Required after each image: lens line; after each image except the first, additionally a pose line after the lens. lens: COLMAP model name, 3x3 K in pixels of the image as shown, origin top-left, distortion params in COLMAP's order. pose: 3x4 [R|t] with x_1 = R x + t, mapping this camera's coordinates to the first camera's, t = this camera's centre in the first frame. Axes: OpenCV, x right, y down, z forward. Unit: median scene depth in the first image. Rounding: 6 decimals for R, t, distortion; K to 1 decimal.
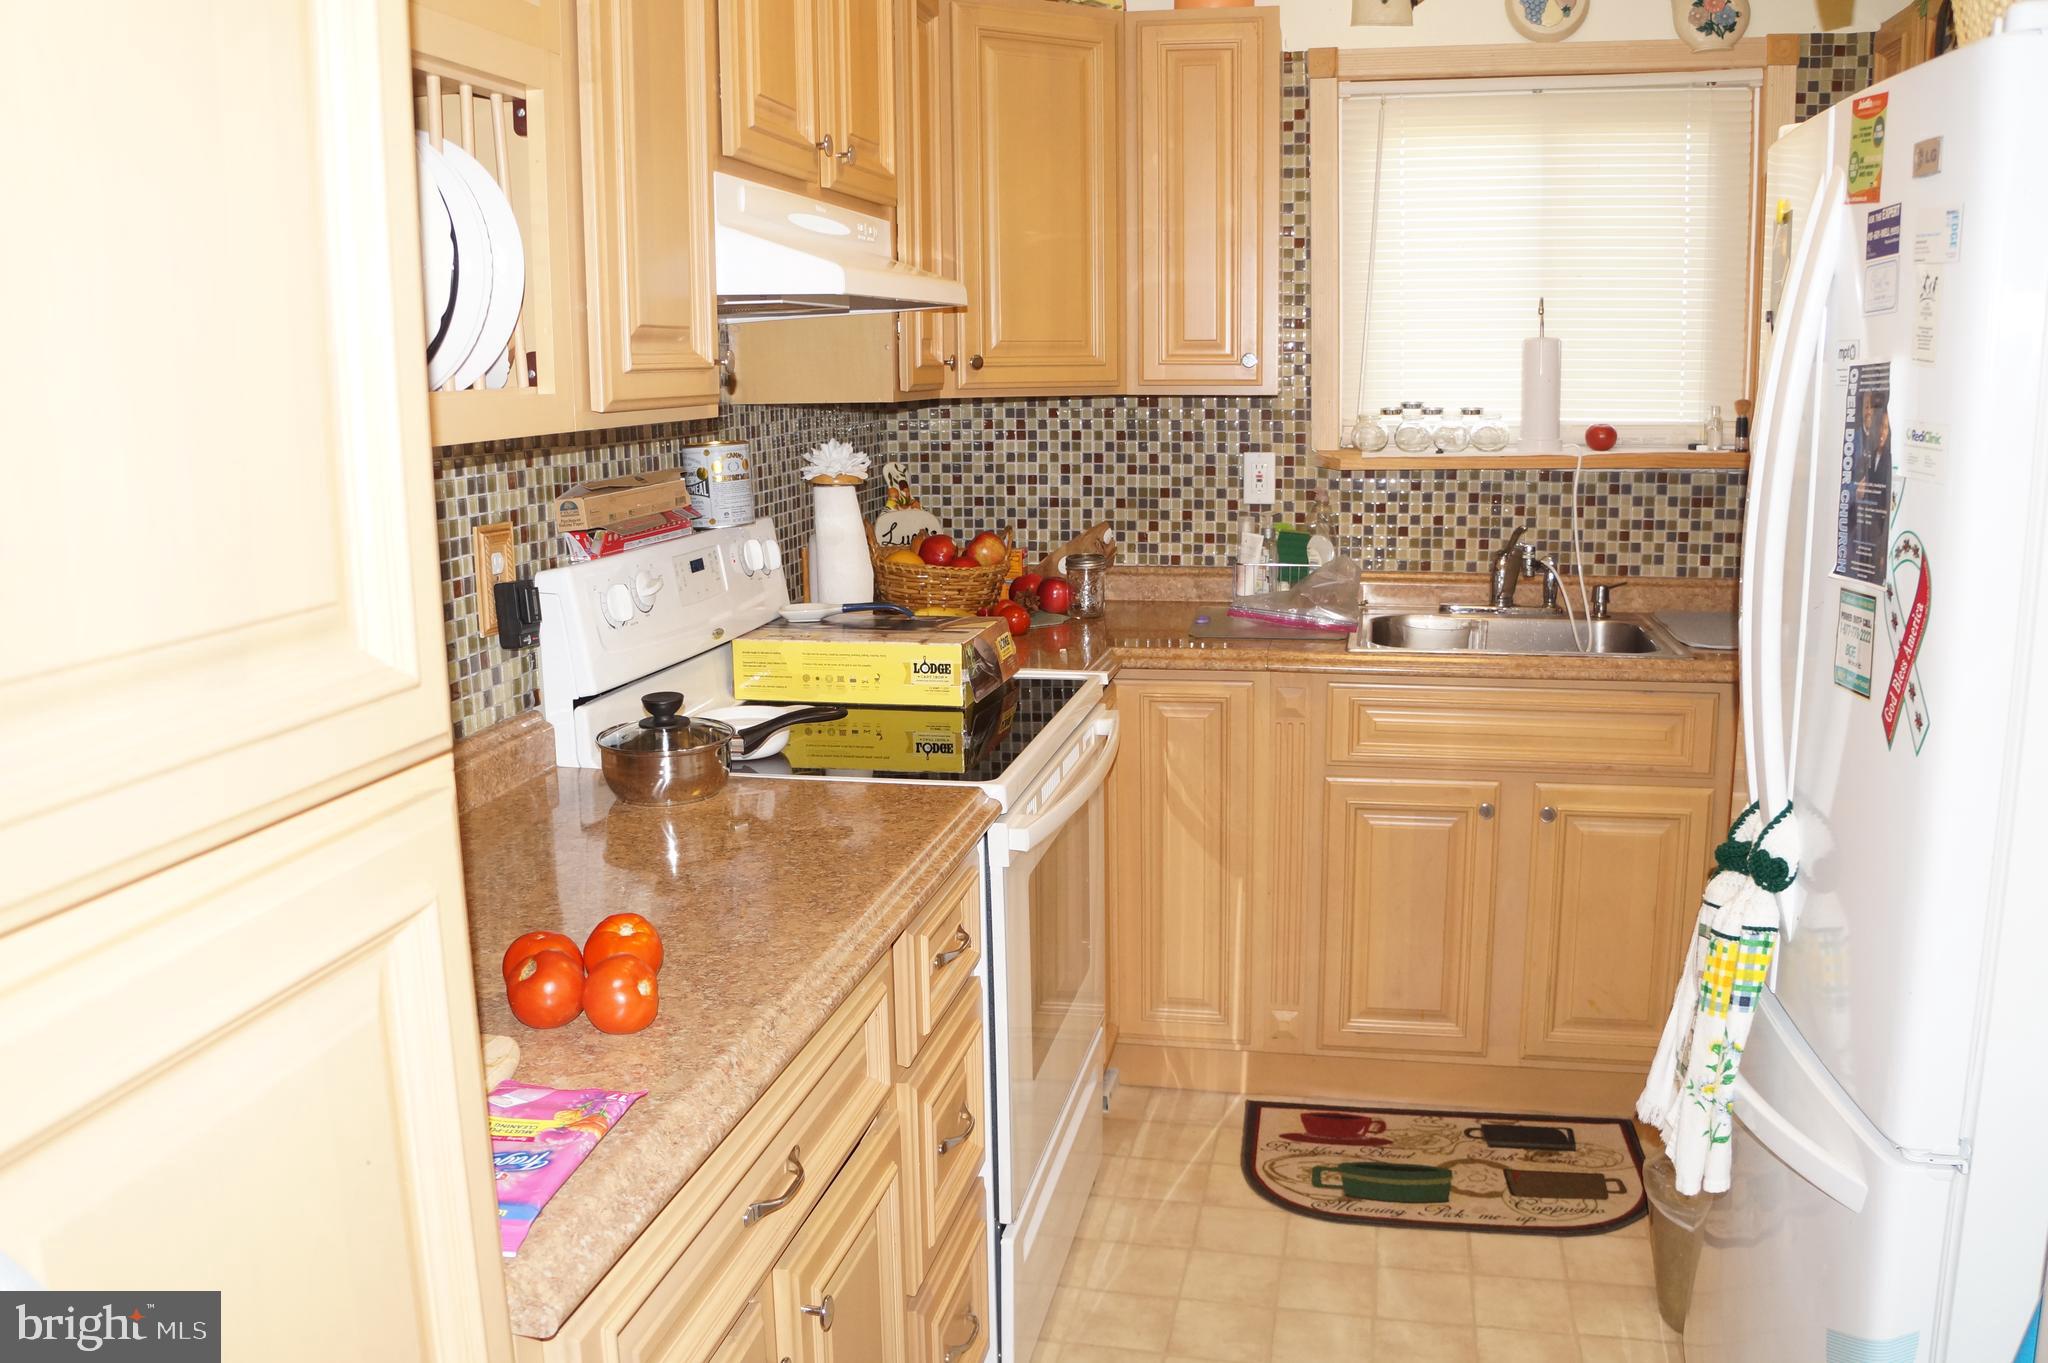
lens RADIAL K [[1643.6, 0, 1024.0], [0, 1643.6, 681.5], [0, 0, 1]] dist [-0.178897, 0.122827]
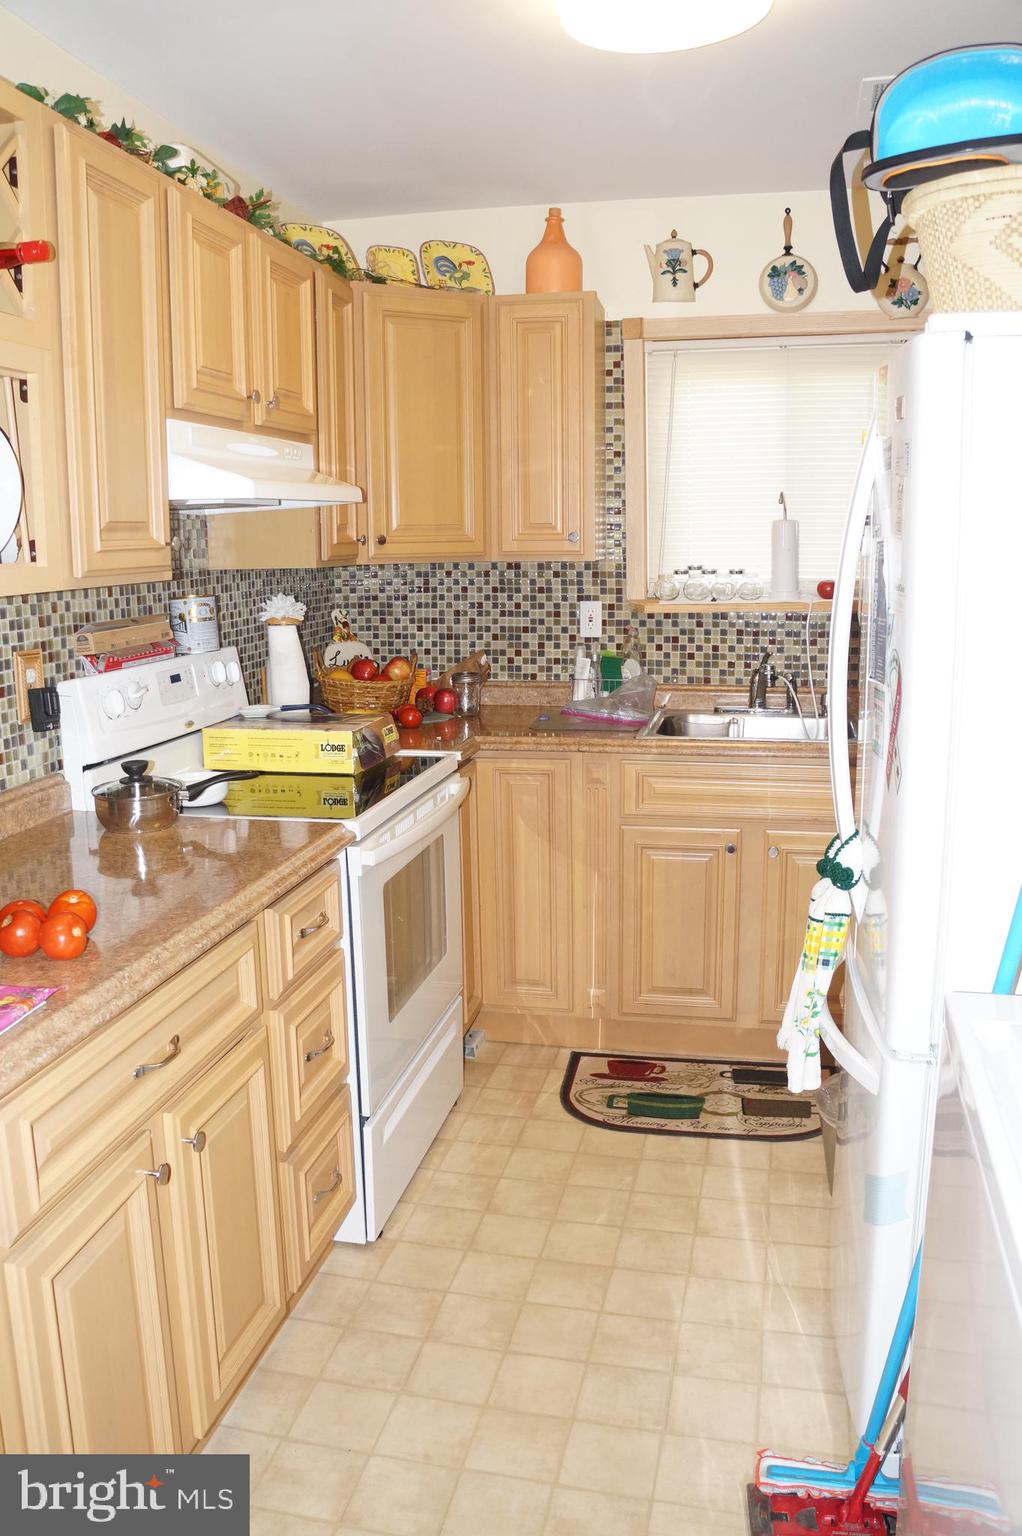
lens RADIAL K [[1232.7, 0, 491.6], [0, 1232.7, 774.7], [0, 0, 1]] dist [-0.178897, 0.122827]
pose [[0.999884, 0.001444, -0.015168, 0.089749], [-0.001428, 0.999998, 0.001037, 0.012985], [0.015169, -0.001015, 0.999884, -0.092338]]
